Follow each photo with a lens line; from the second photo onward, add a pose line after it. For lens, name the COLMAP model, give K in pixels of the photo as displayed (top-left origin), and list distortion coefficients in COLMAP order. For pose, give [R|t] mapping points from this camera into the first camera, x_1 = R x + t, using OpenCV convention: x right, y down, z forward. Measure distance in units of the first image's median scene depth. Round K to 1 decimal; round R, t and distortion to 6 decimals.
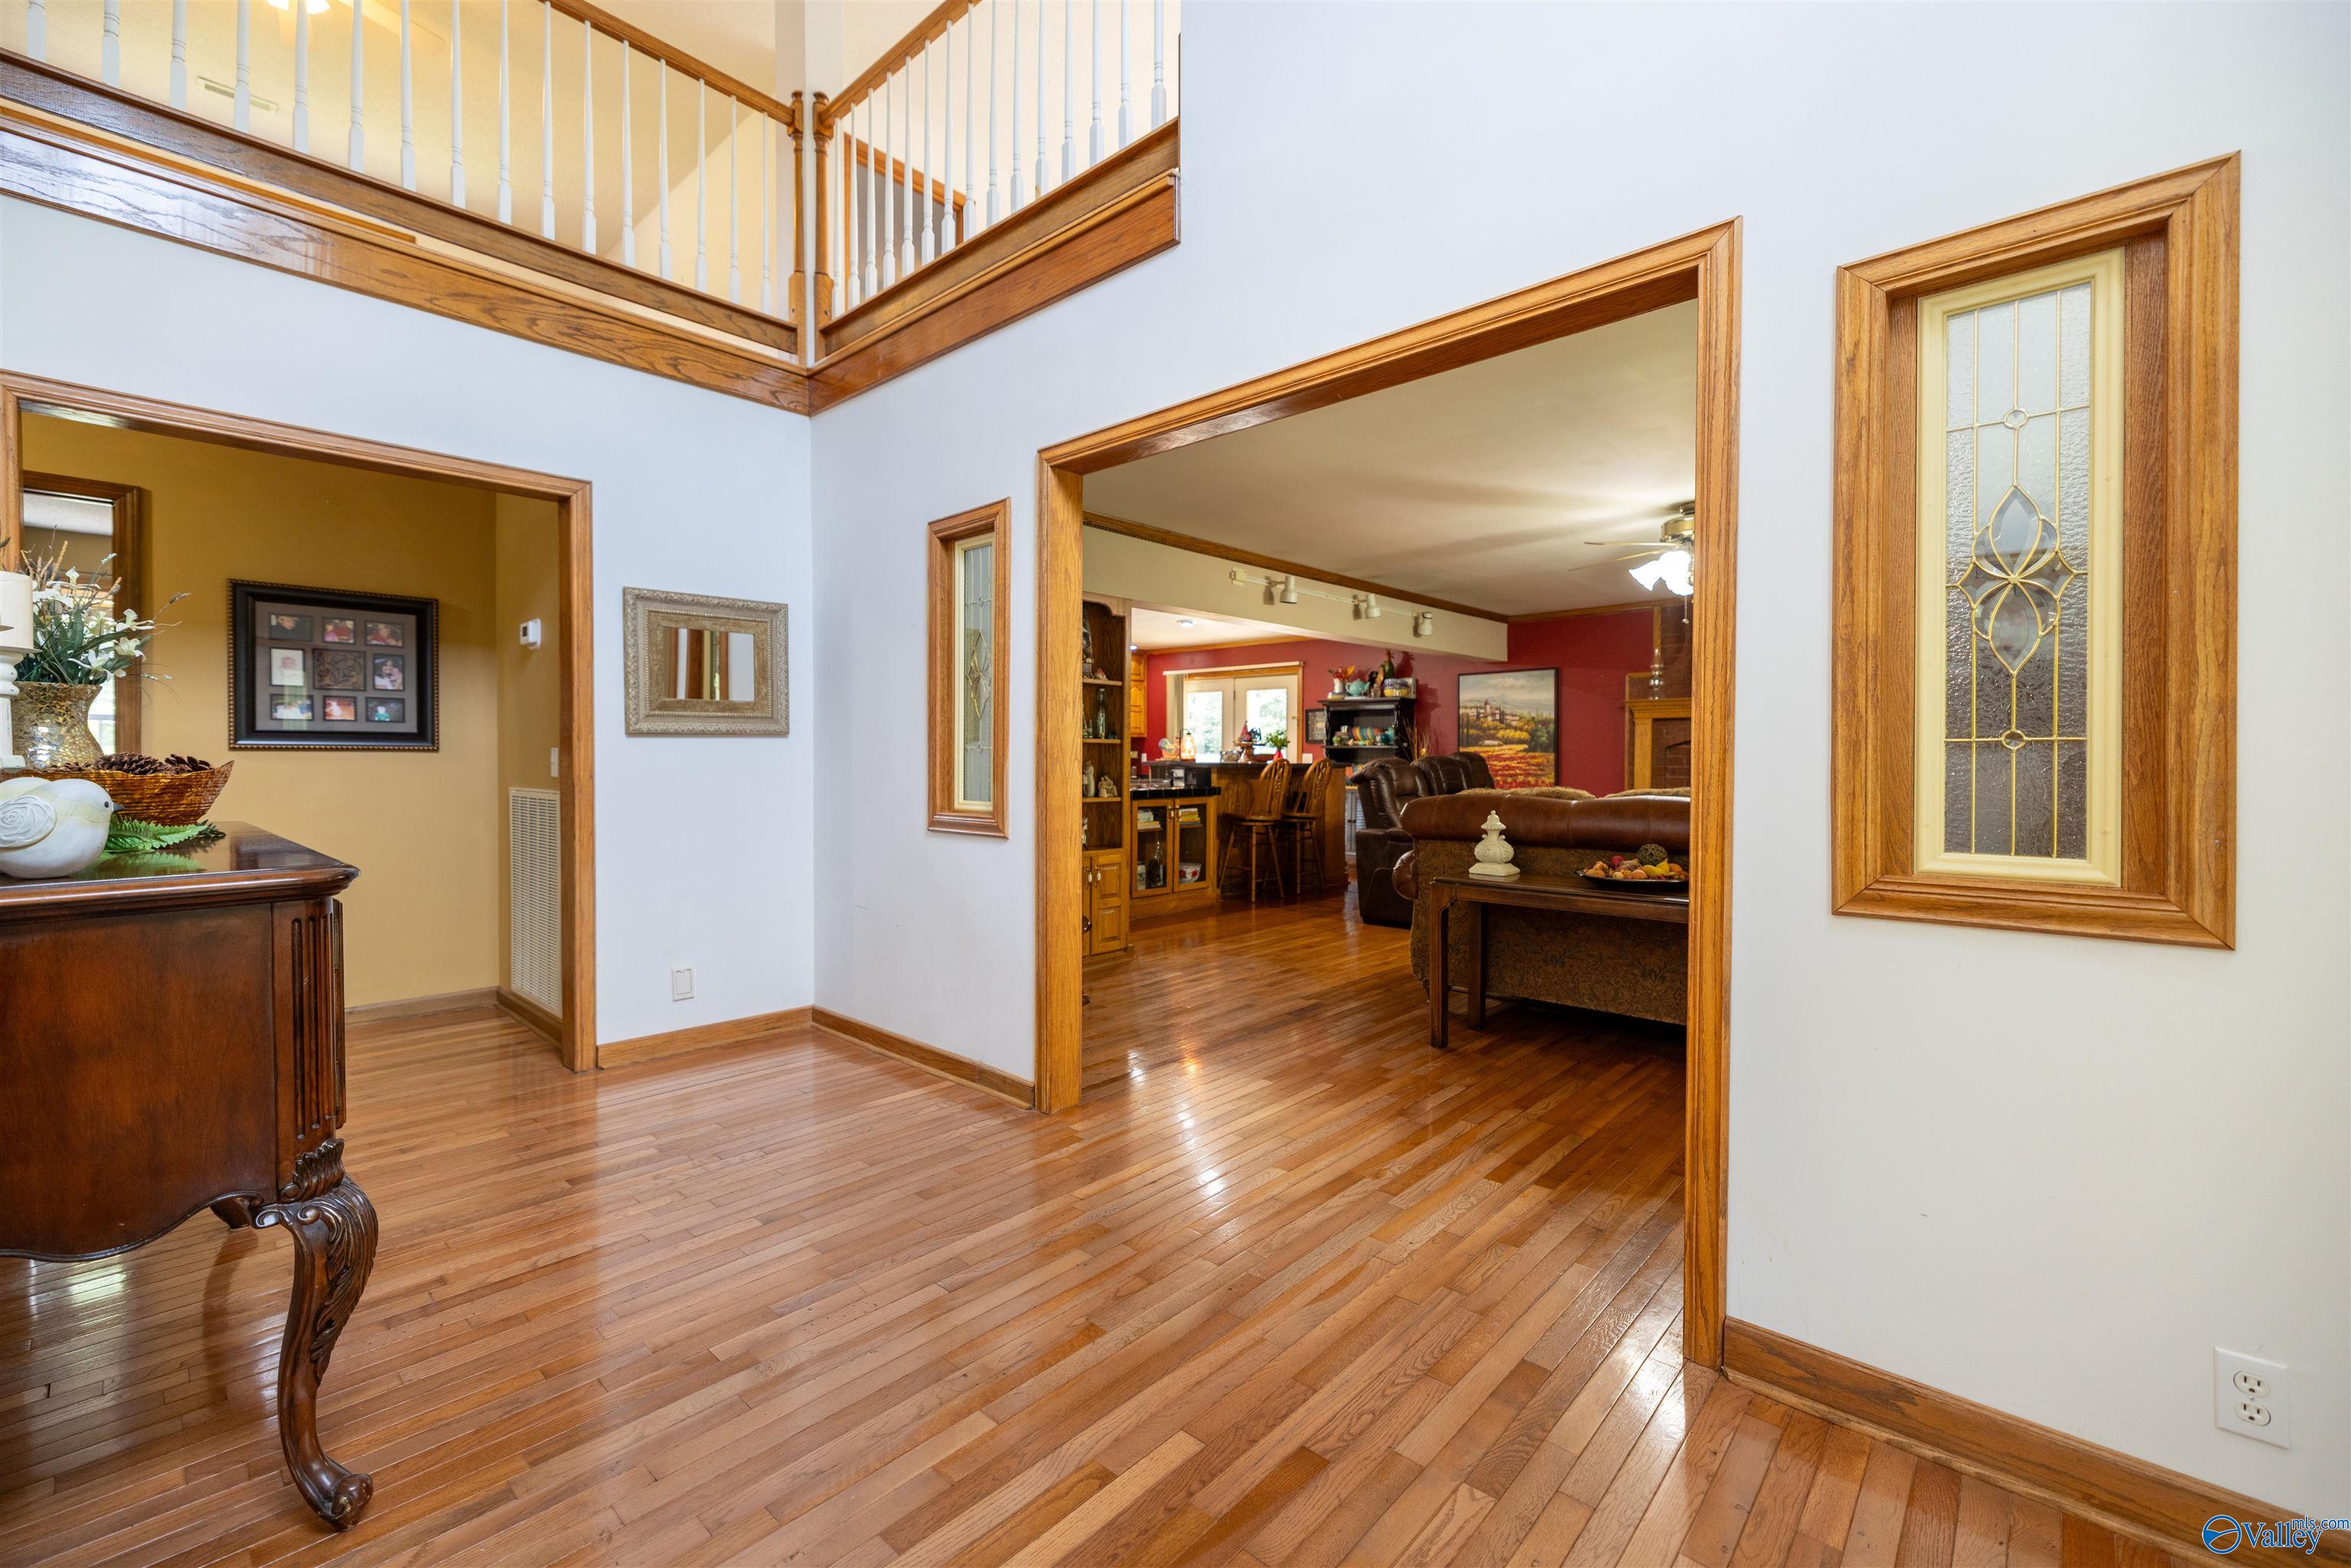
lens RADIAL K [[978.7, 0, 1185.6], [0, 978.7, 770.2], [0, 0, 1]] dist [0.003428, -0.001631]
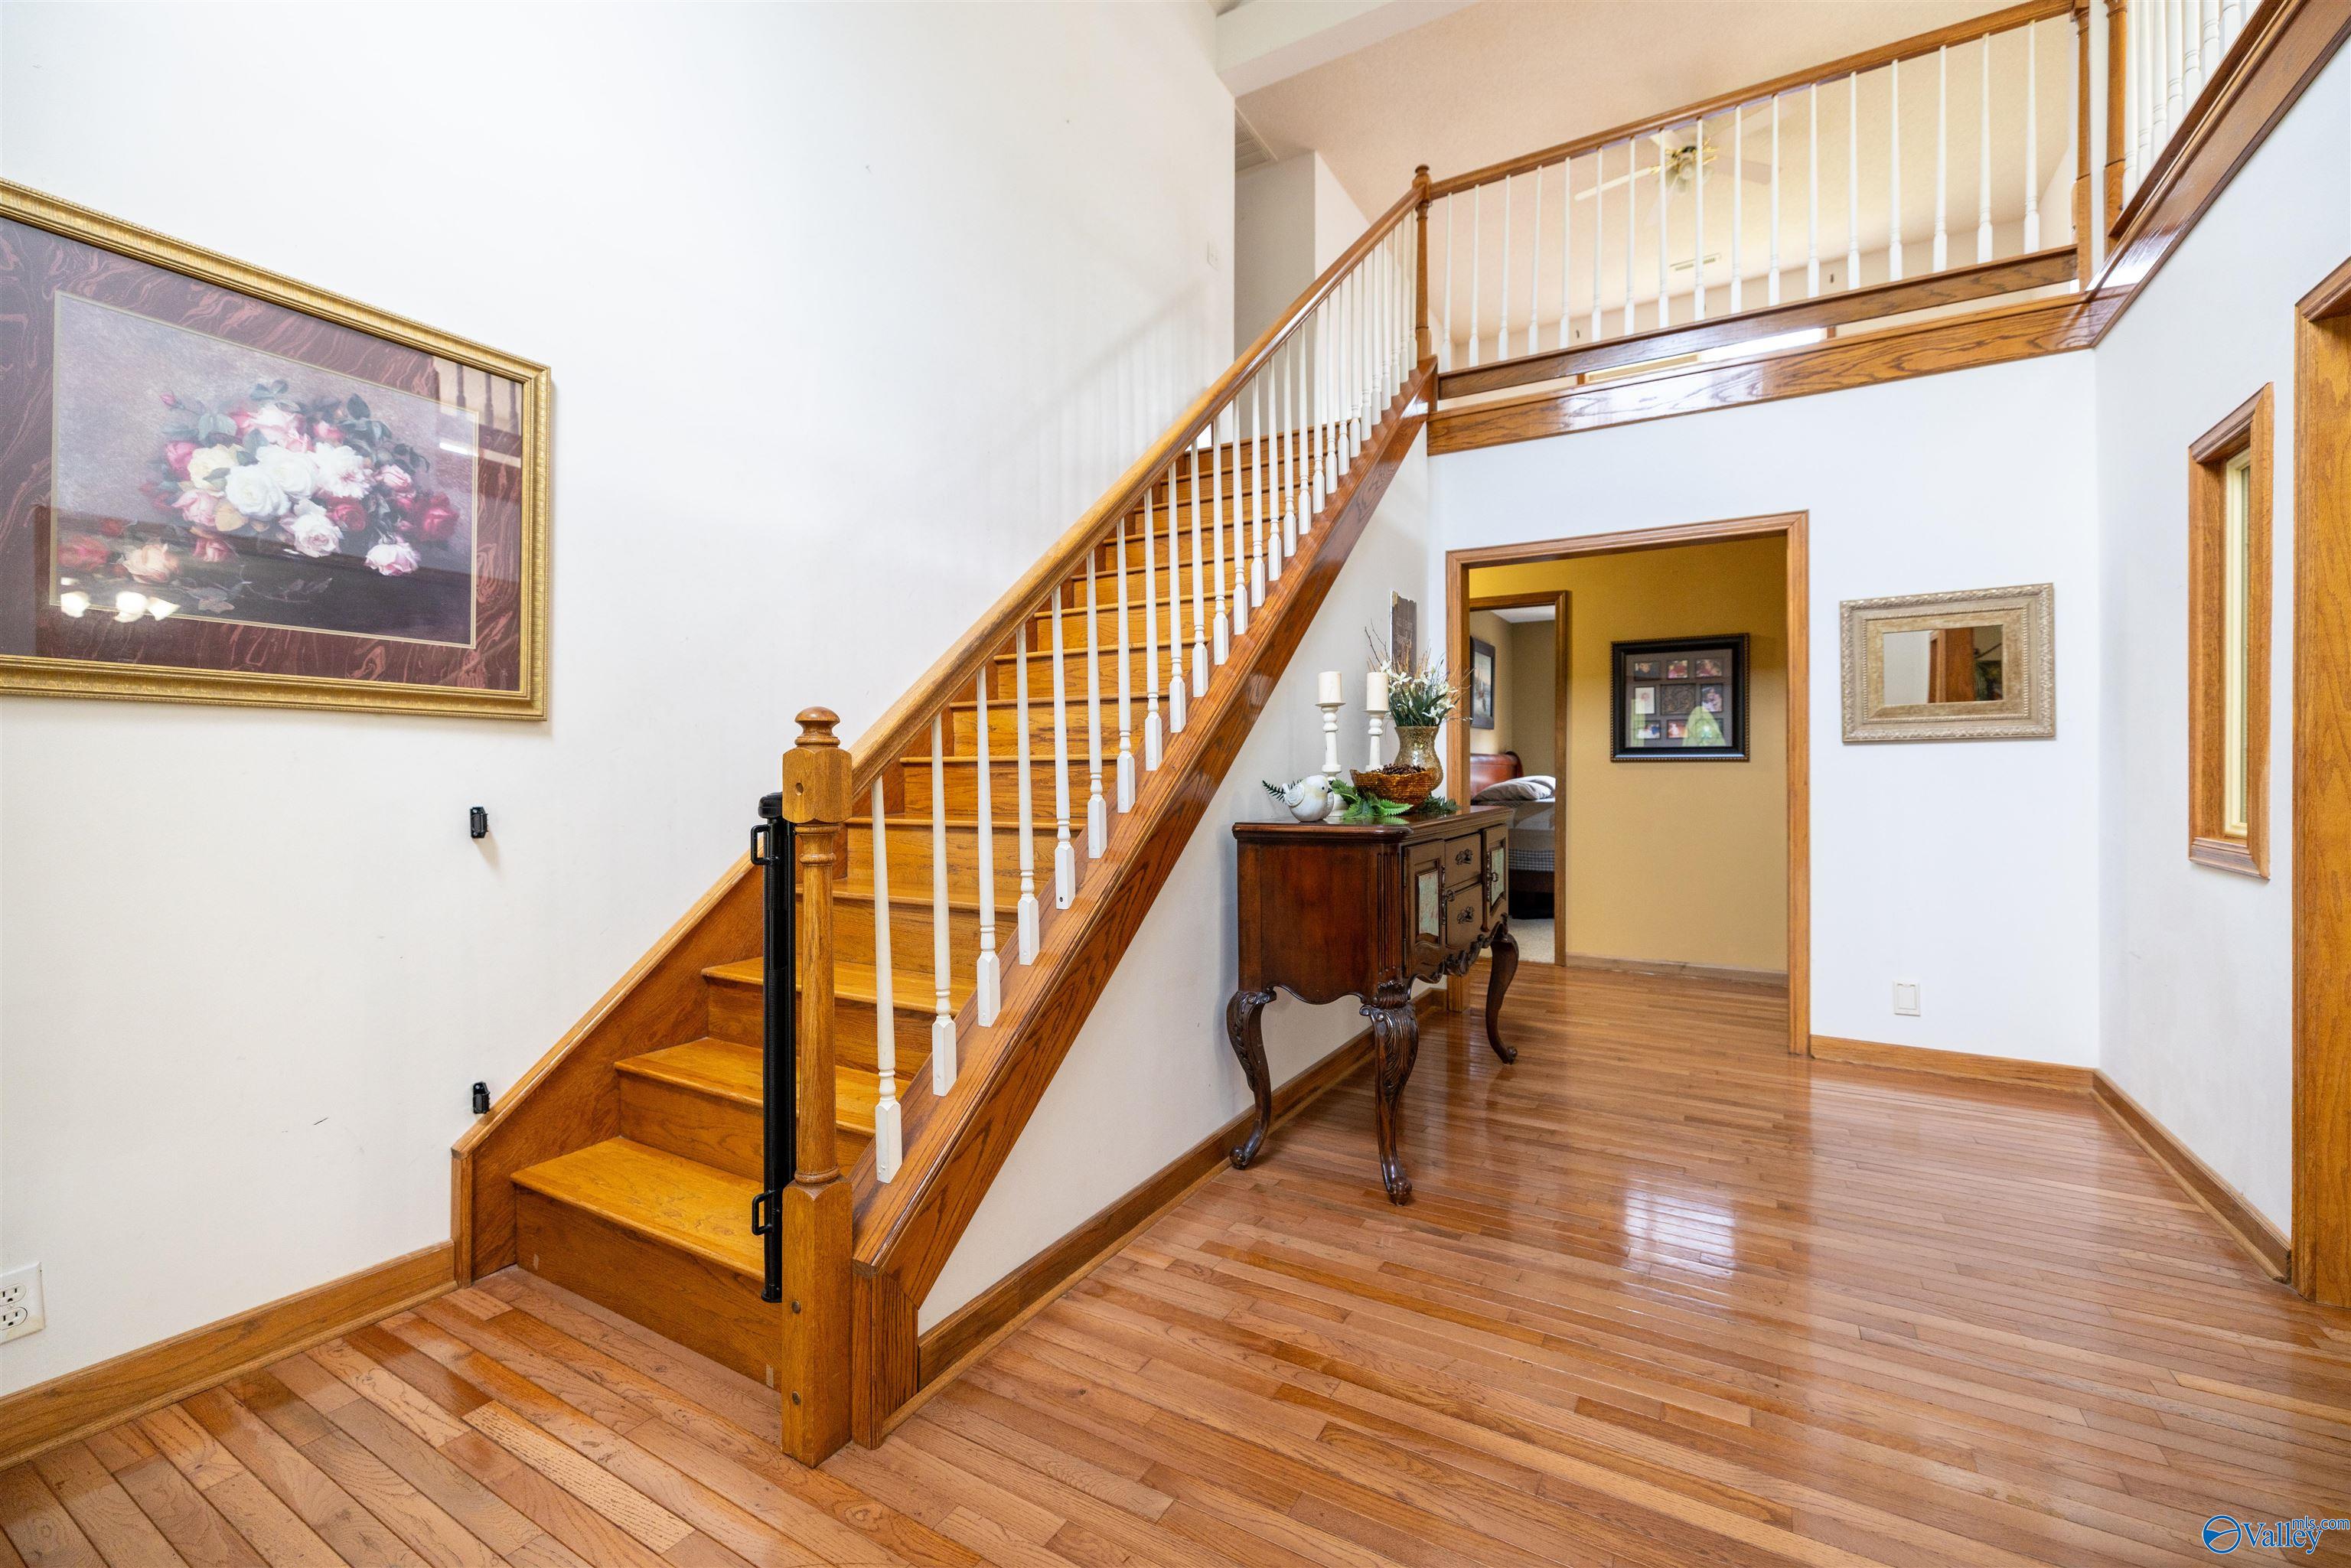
lens RADIAL K [[978.7, 0, 1171.7], [0, 978.7, 775.1], [0, 0, 1]] dist [0.003428, -0.001631]
pose [[0.202339, 0.003626, -0.979309, 0.293845], [-0.010372, 0.999945, 0.001560, 0.003269], [0.979261, 0.009842, 0.202365, 0.093233]]
